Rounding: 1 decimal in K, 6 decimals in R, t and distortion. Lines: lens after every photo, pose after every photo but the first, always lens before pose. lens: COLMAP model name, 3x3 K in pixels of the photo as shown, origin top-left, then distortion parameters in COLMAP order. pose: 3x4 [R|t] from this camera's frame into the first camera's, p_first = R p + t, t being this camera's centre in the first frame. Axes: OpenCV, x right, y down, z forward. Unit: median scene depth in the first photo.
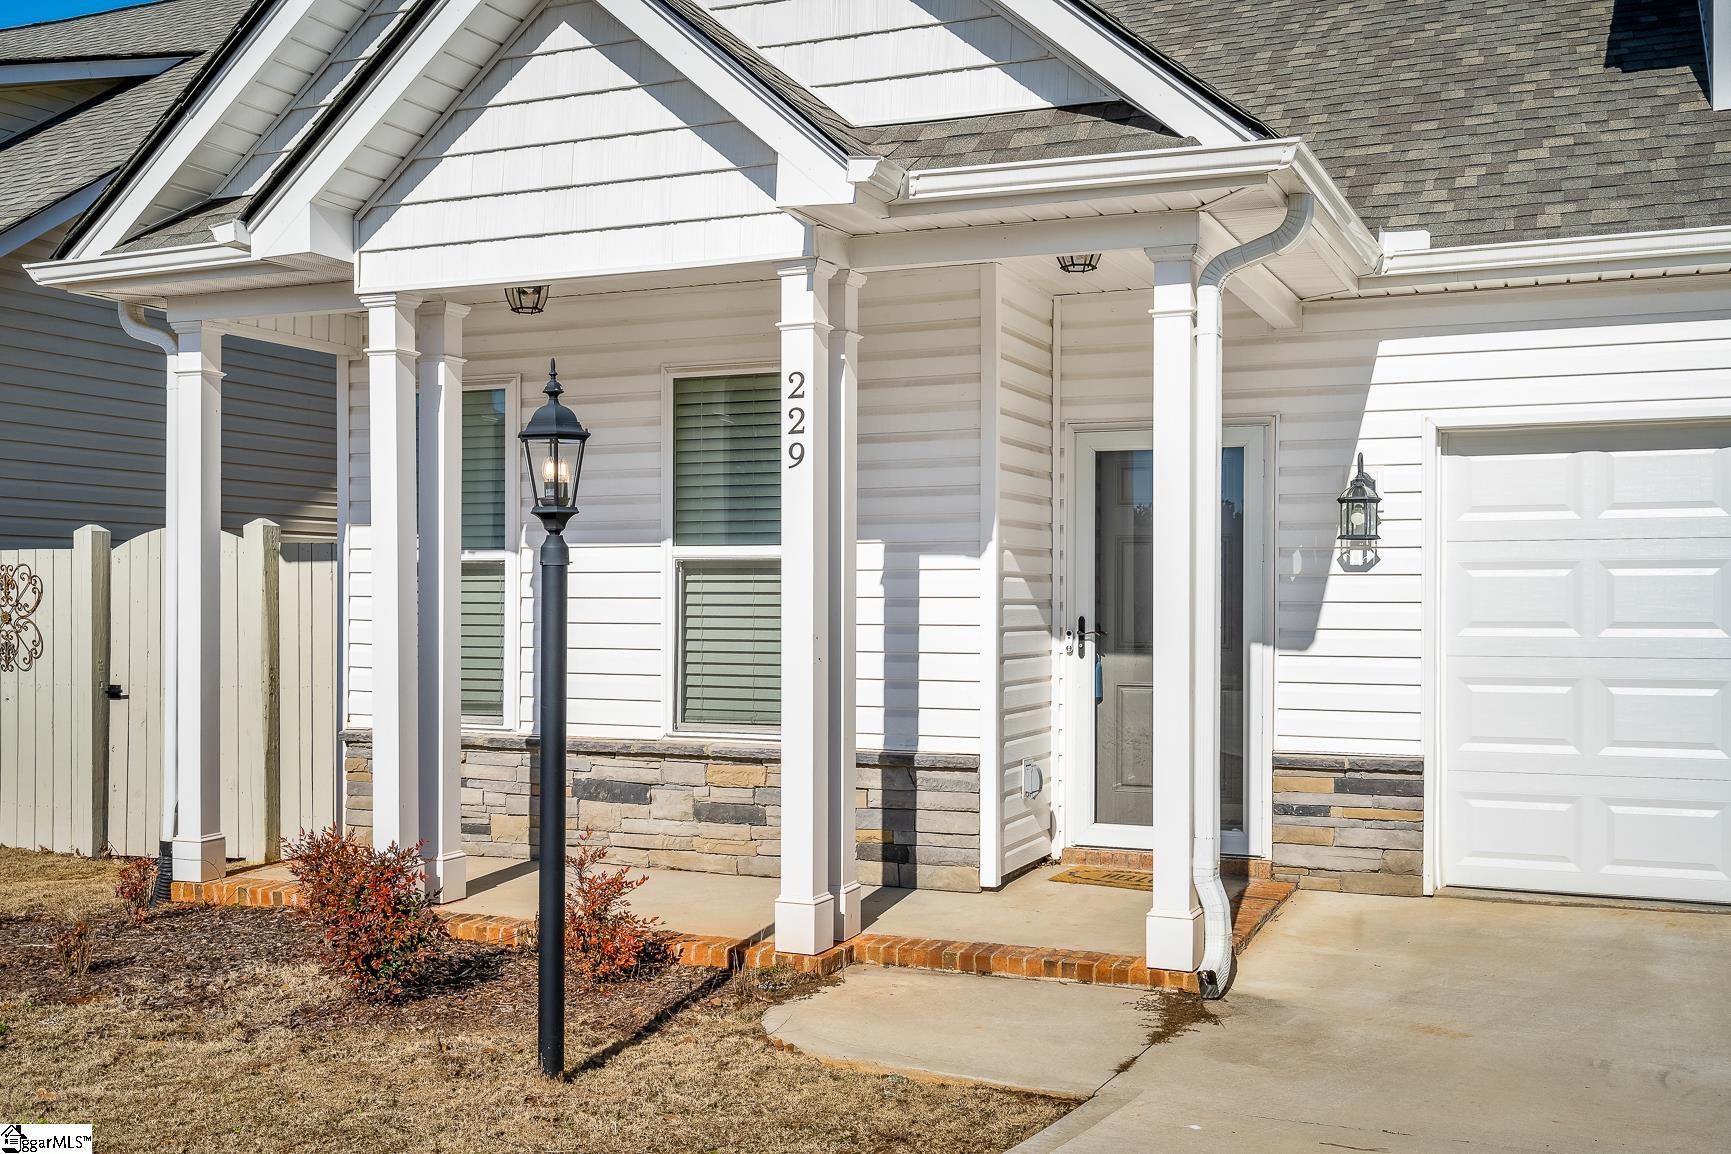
lens RADIAL K [[1719.5, 0, 864.6], [0, 1719.5, 605.3], [0, 0, 1]] dist [0.014892, 0.000000]
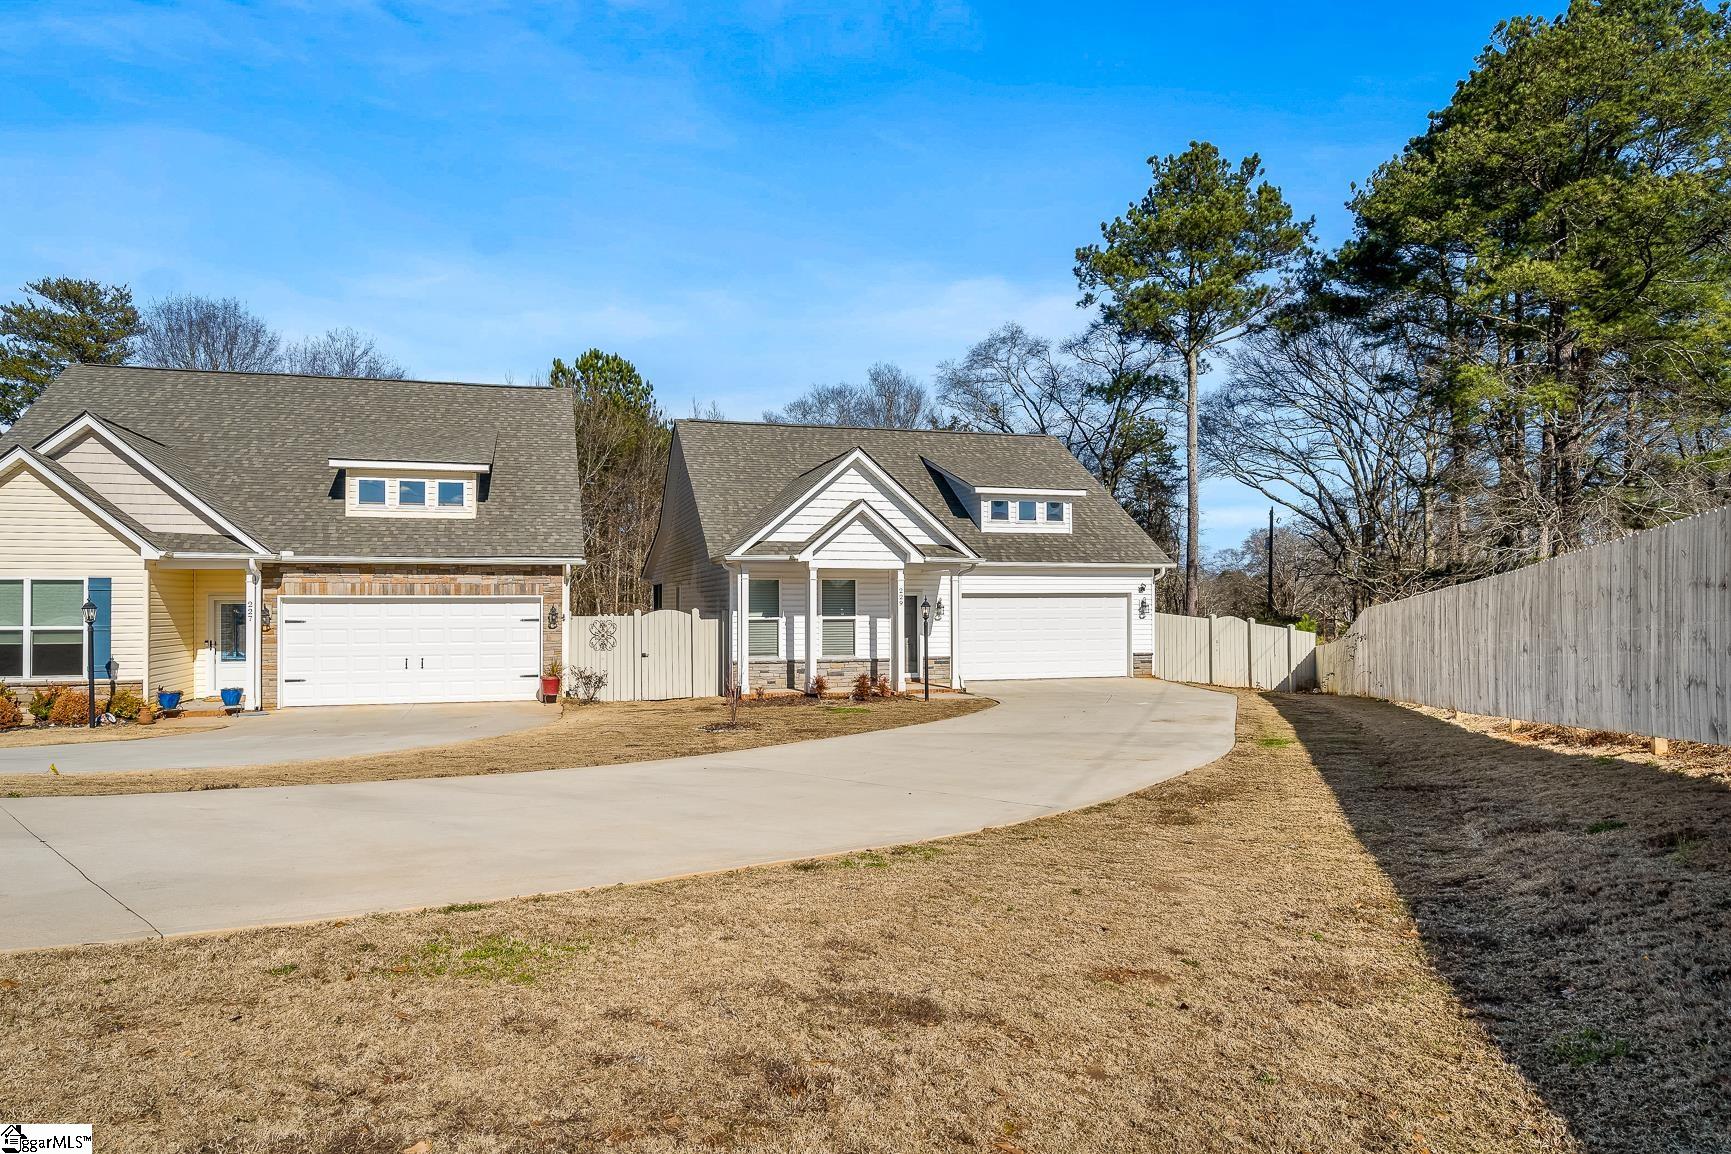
lens RADIAL K [[1048.5, 0, 865.1], [0, 1048.5, 582.3], [0, 0, 1]] dist [-0.001074, -0.000037]
pose [[0.767607, 0.010884, 0.640828, -1.901938], [0.007565, 0.999632, -0.026040, -0.054381], [-0.640876, 0.024837, 0.767243, -1.275196]]
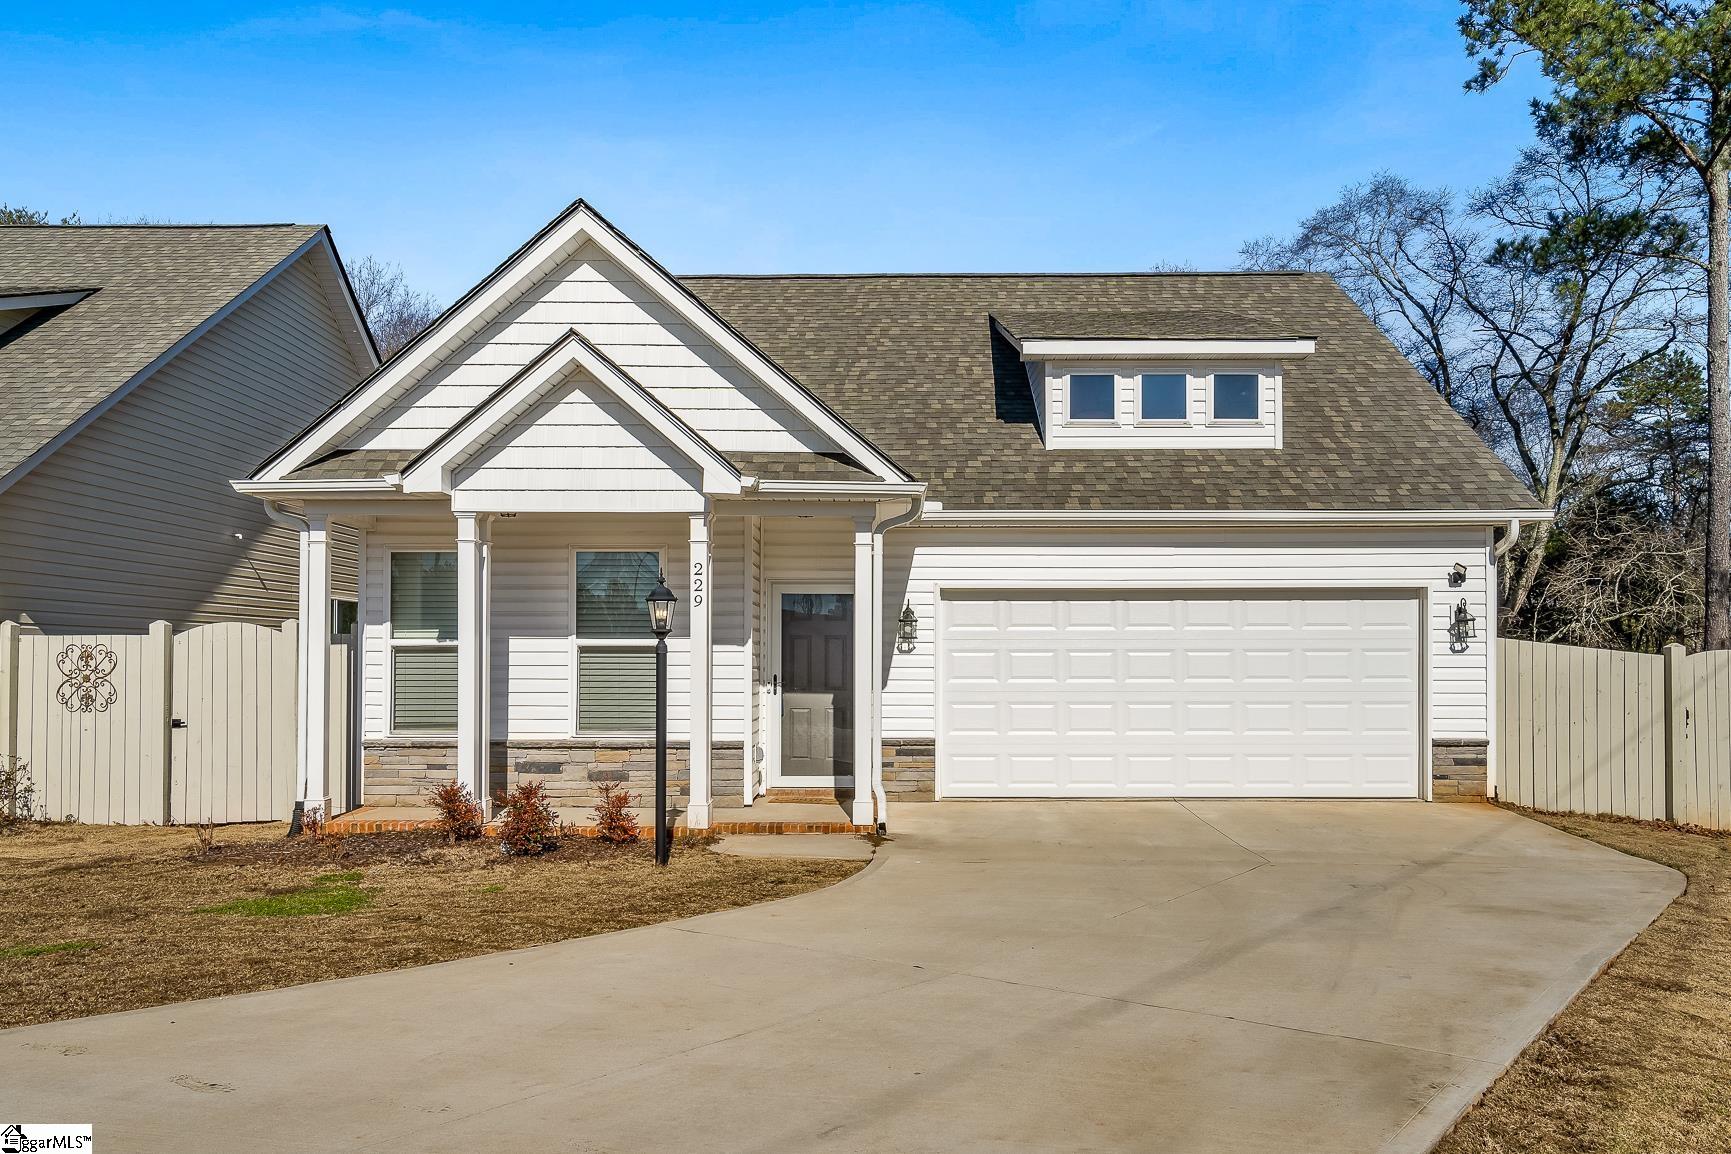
lens RADIAL K [[1314.5, 0, 882.4], [0, 1314.5, 644.7], [0, 0, 1]] dist [0.005747, -0.002000]
pose [[0.921828, 0.005114, 0.387566, -0.383772], [0.001750, 0.999848, -0.017357, -0.001764], [-0.387596, 0.016679, 0.921678, -0.515531]]
